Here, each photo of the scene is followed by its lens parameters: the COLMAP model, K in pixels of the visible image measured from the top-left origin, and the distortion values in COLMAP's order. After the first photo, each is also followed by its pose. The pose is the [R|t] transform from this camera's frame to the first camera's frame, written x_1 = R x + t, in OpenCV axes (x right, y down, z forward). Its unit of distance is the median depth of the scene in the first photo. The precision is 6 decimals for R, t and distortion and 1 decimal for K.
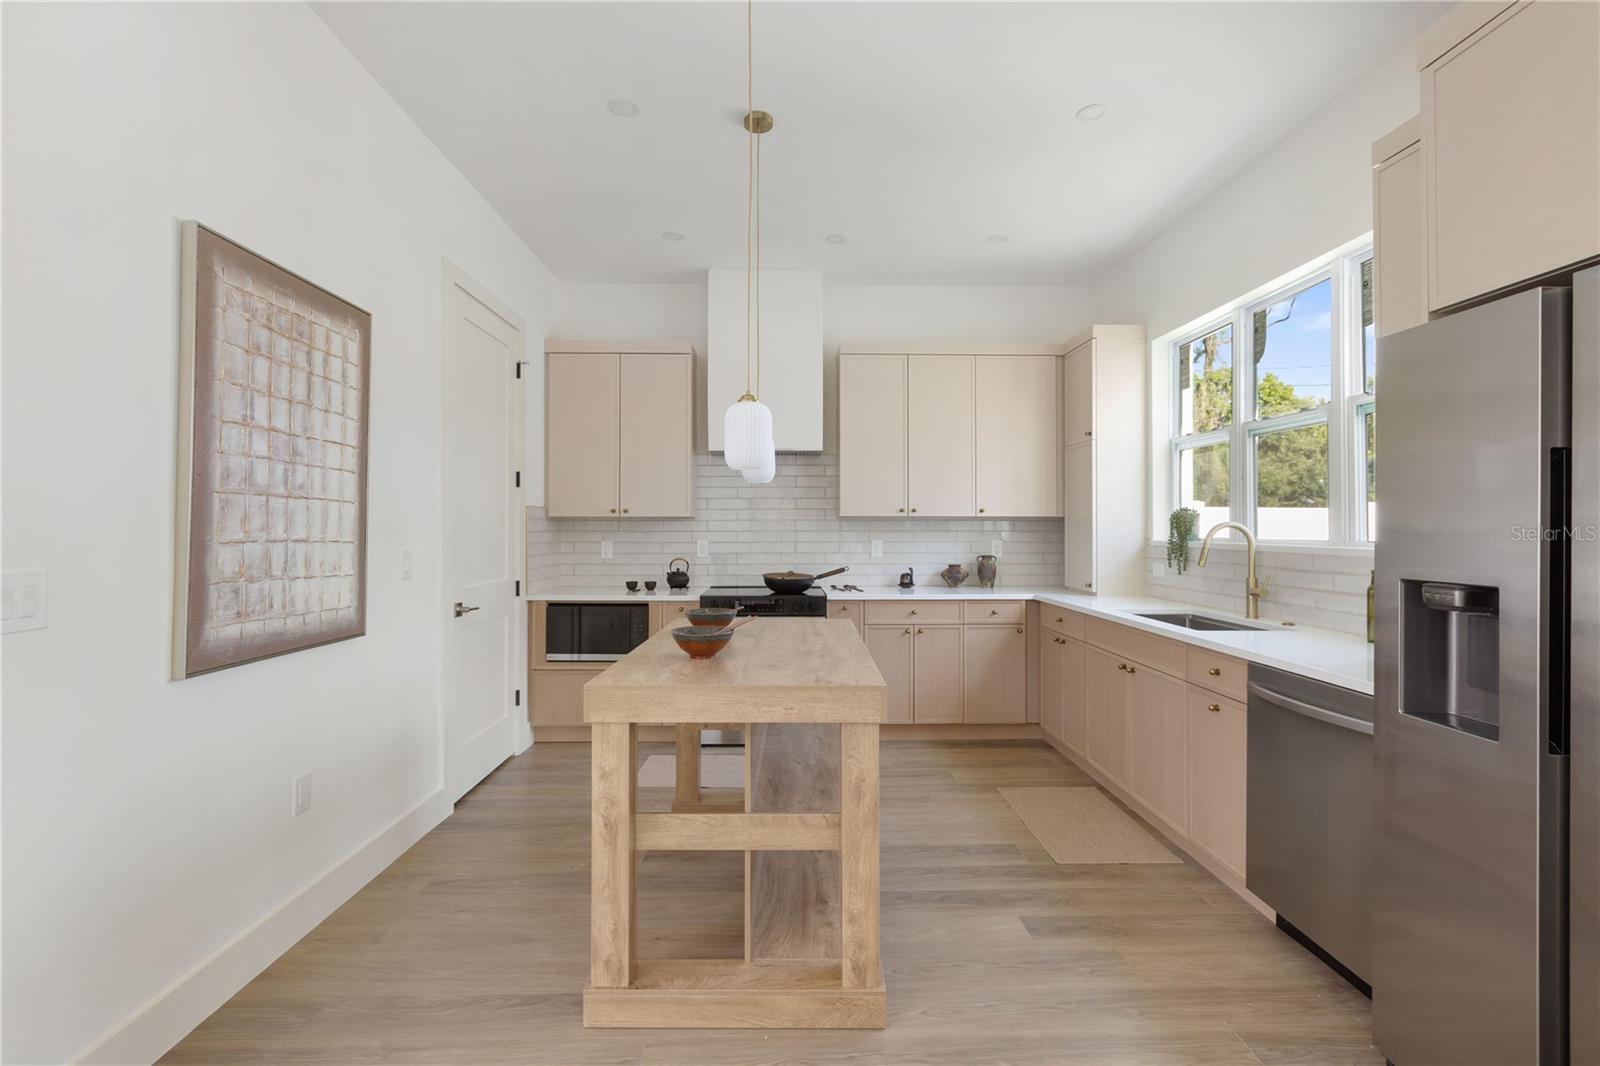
lens RADIAL K [[712.5, 0, 798.1], [0, 712.5, 522.2], [0, 0, 1]] dist [0.000318, -0.000161]
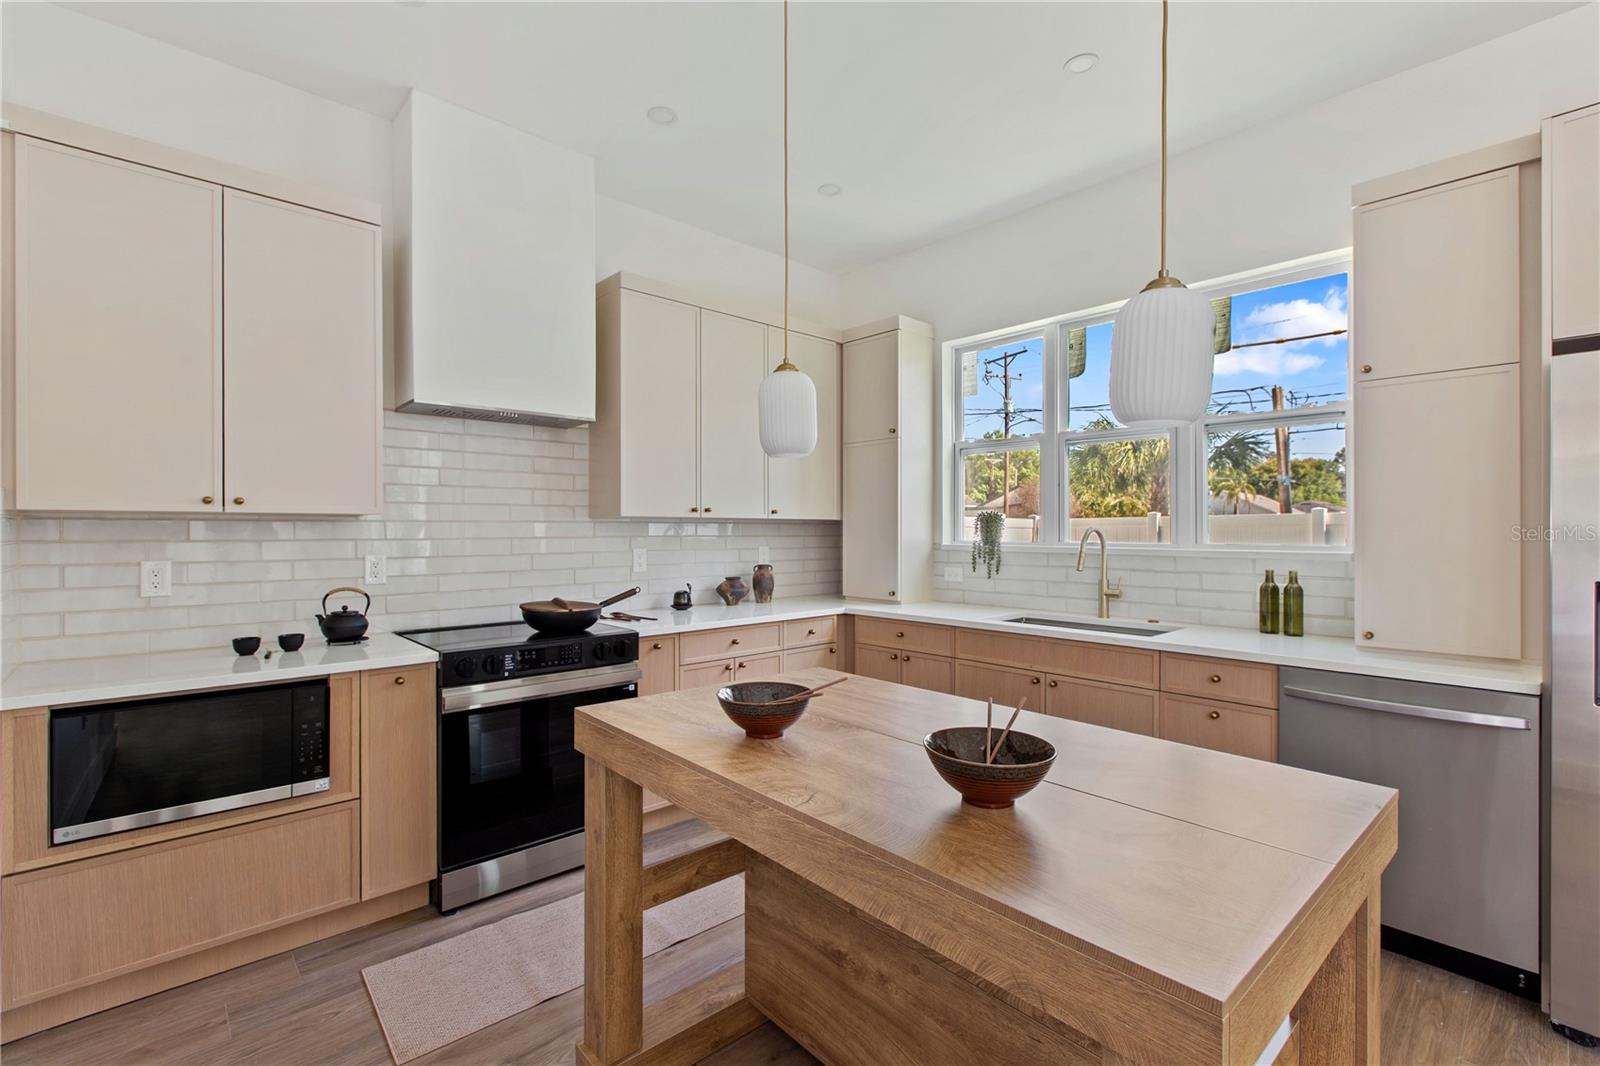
lens RADIAL K [[708.8, 0, 796.0], [0, 708.8, 534.1], [0, 0, 1]] dist [0.001779, -0.000702]
pose [[0.749904, -0.004159, 0.661533, -0.295074], [-0.003782, 0.999937, 0.010573, 0.001209], [-0.661535, -0.010431, 0.749841, 0.379703]]
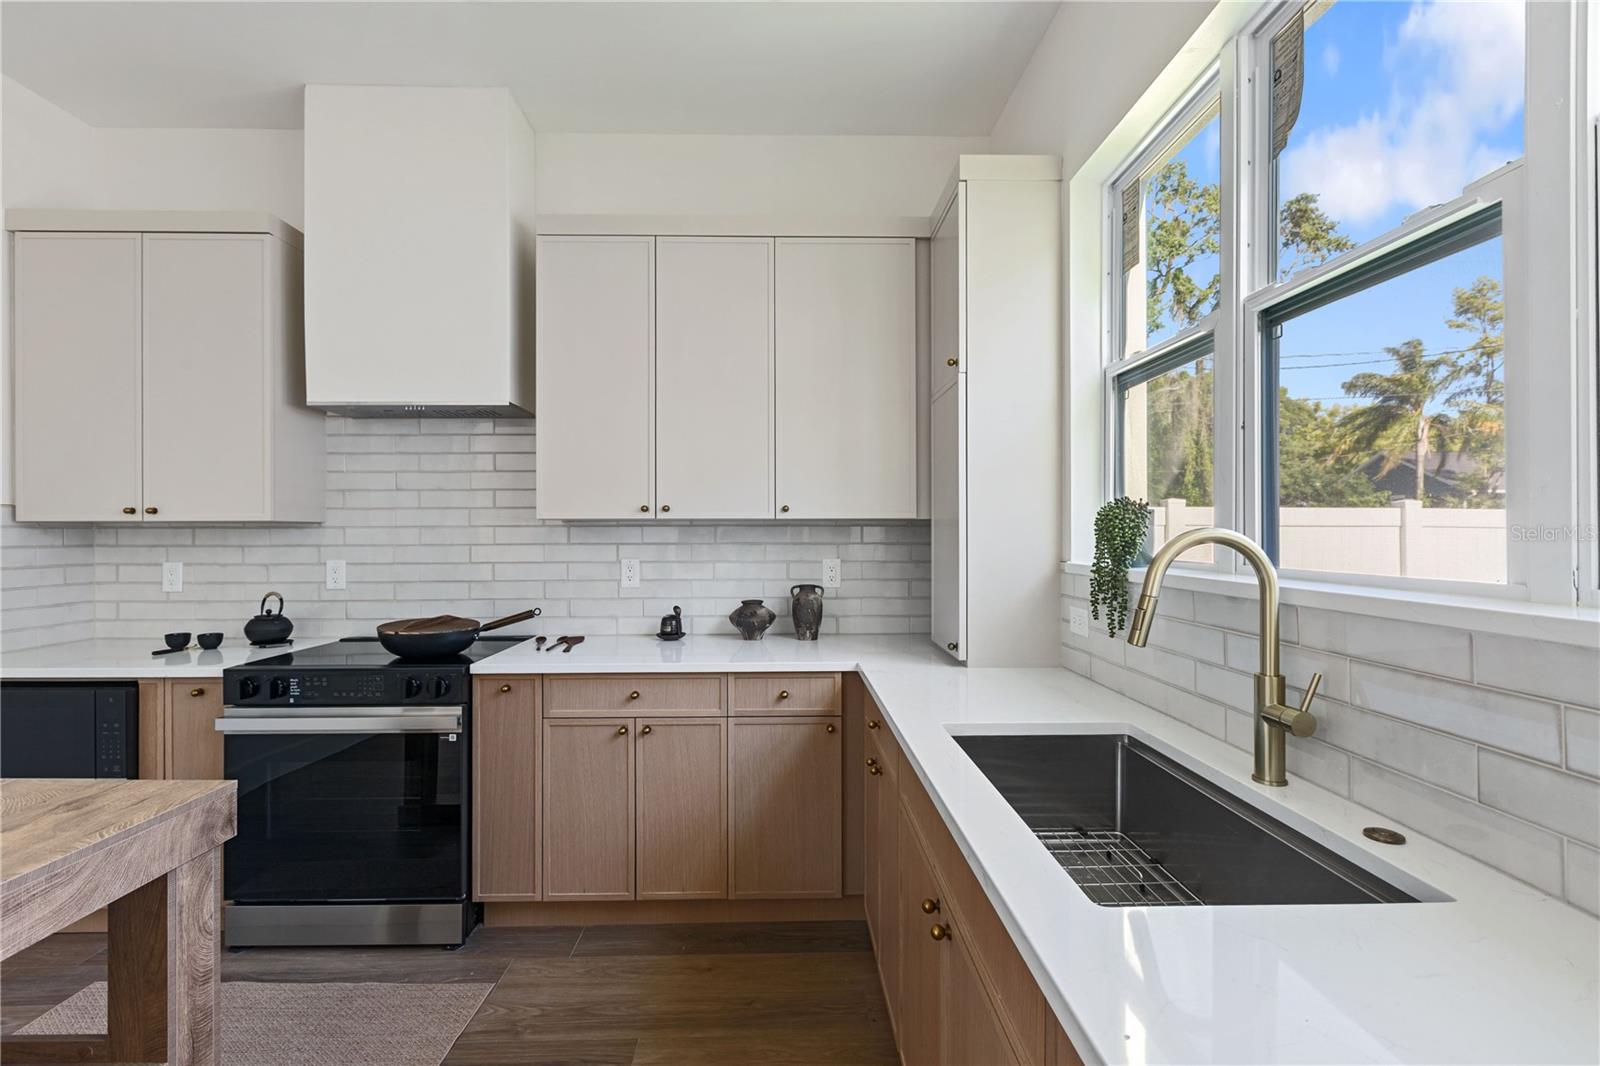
lens RADIAL K [[708.8, 0, 796.0], [0, 708.8, 534.1], [0, 0, 1]] dist [0.001779, -0.000702]
pose [[0.999991, -0.002638, 0.003414, 0.282608], [0.002606, 0.999953, 0.009334, -0.001157], [-0.003439, -0.009325, 0.999951, 0.459711]]
